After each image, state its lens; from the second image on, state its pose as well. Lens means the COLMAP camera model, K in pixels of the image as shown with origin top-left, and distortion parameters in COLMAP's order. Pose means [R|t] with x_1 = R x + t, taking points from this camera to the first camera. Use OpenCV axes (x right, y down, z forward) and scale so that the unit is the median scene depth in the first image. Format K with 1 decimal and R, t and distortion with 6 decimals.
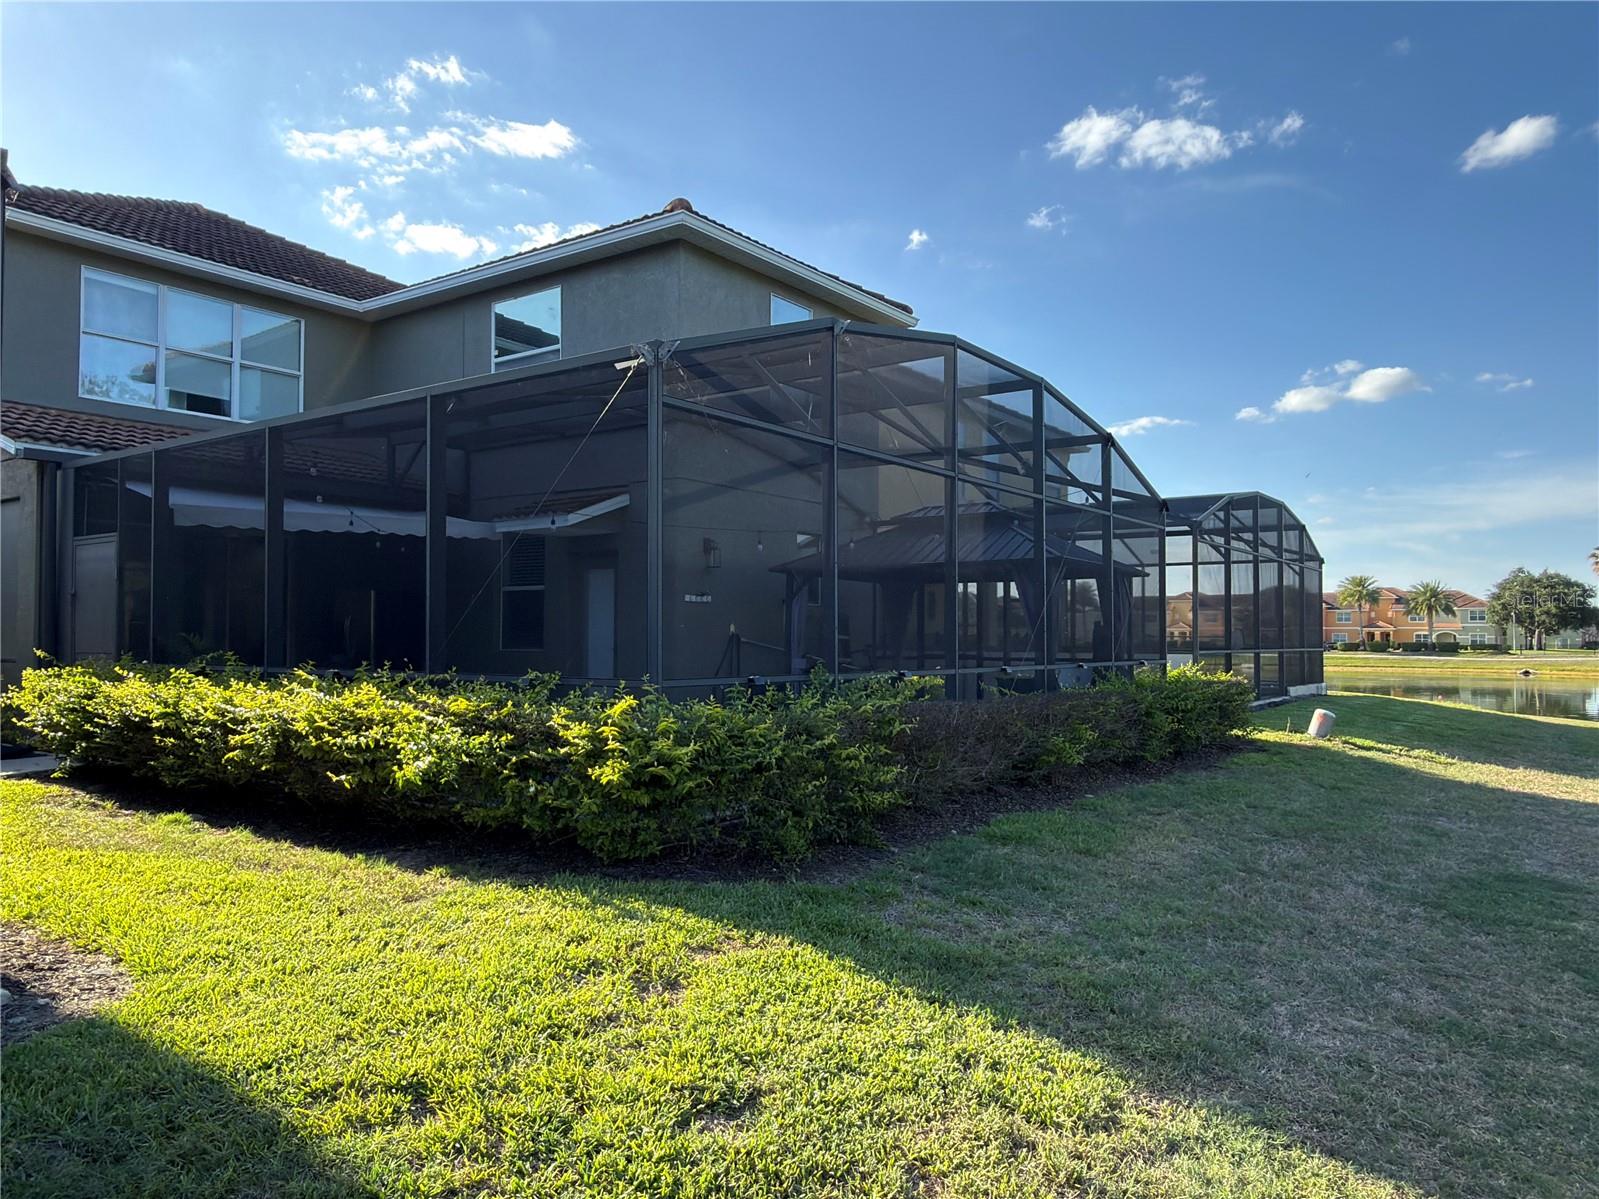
lens RADIAL K [[1138.6, 0, 796.4], [0, 1138.6, 605.8], [0, 0, 1]] dist [0.005203, 0.000634]
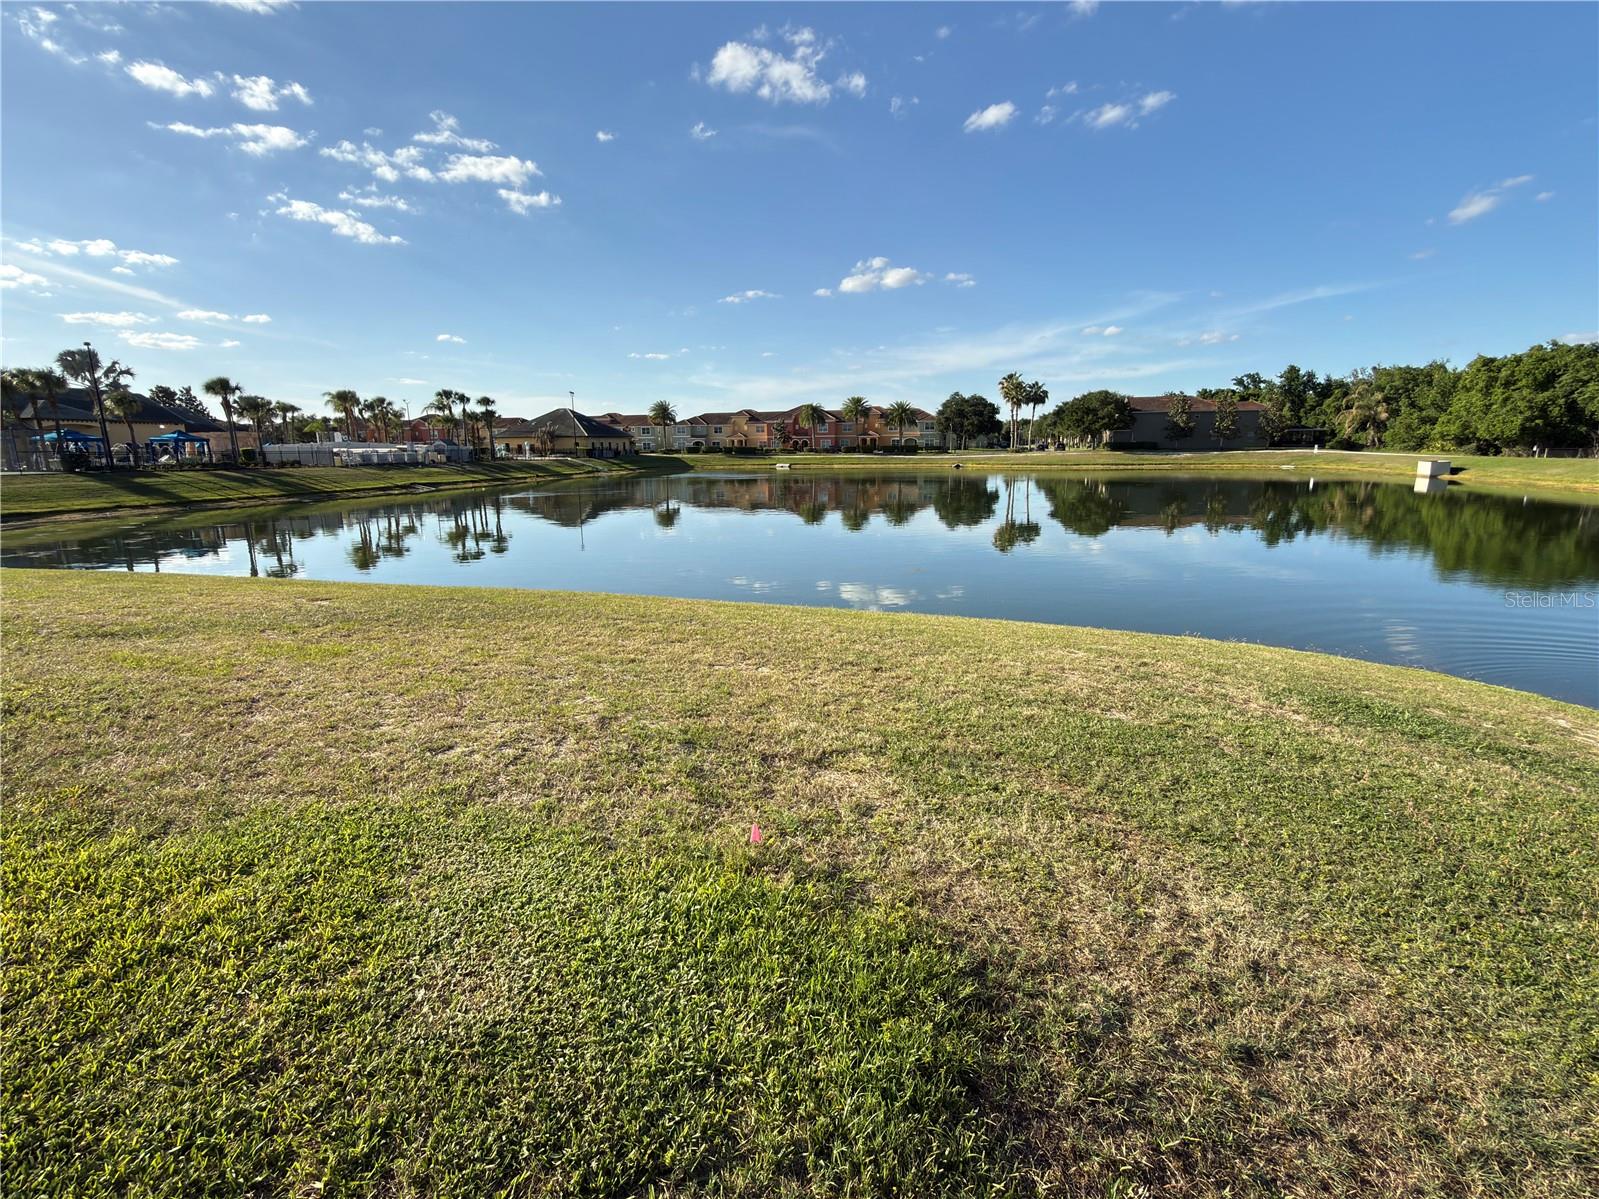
lens RADIAL K [[738.7, 0, 803.3], [0, 738.7, 602.6], [0, 0, 1]] dist [-0.004228, 0.000630]
pose [[0.940746, -0.083250, 0.328734, 0.115291], [0.003554, 0.971765, 0.235923, 0.004571], [-0.339093, -0.220776, 0.914480, 0.142065]]
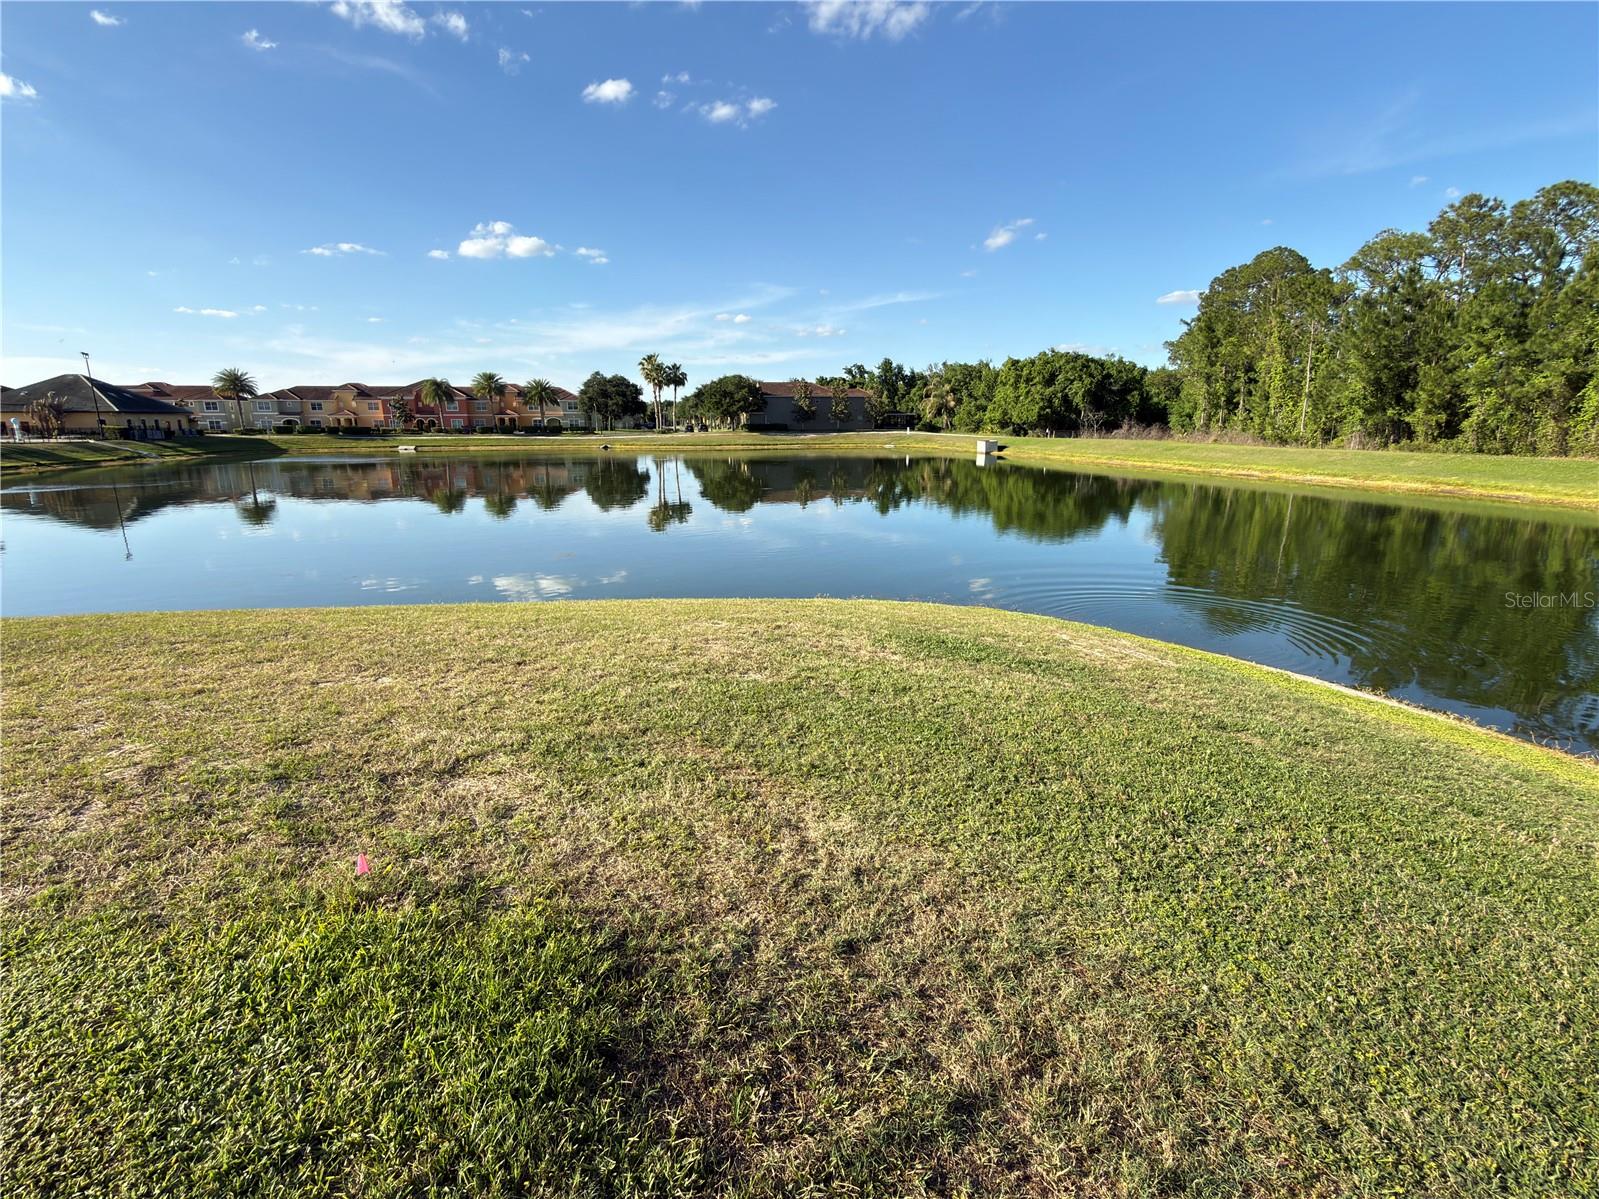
lens RADIAL K [[738.7, 0, 798.5], [0, 738.7, 600.5], [0, 0, 1]] dist [-0.004228, 0.000630]
pose [[0.700185, -0.171802, 0.692983, 0.117559], [-0.015068, 0.966844, 0.254921, 0.004389], [-0.713802, -0.188934, 0.674381, 0.139775]]
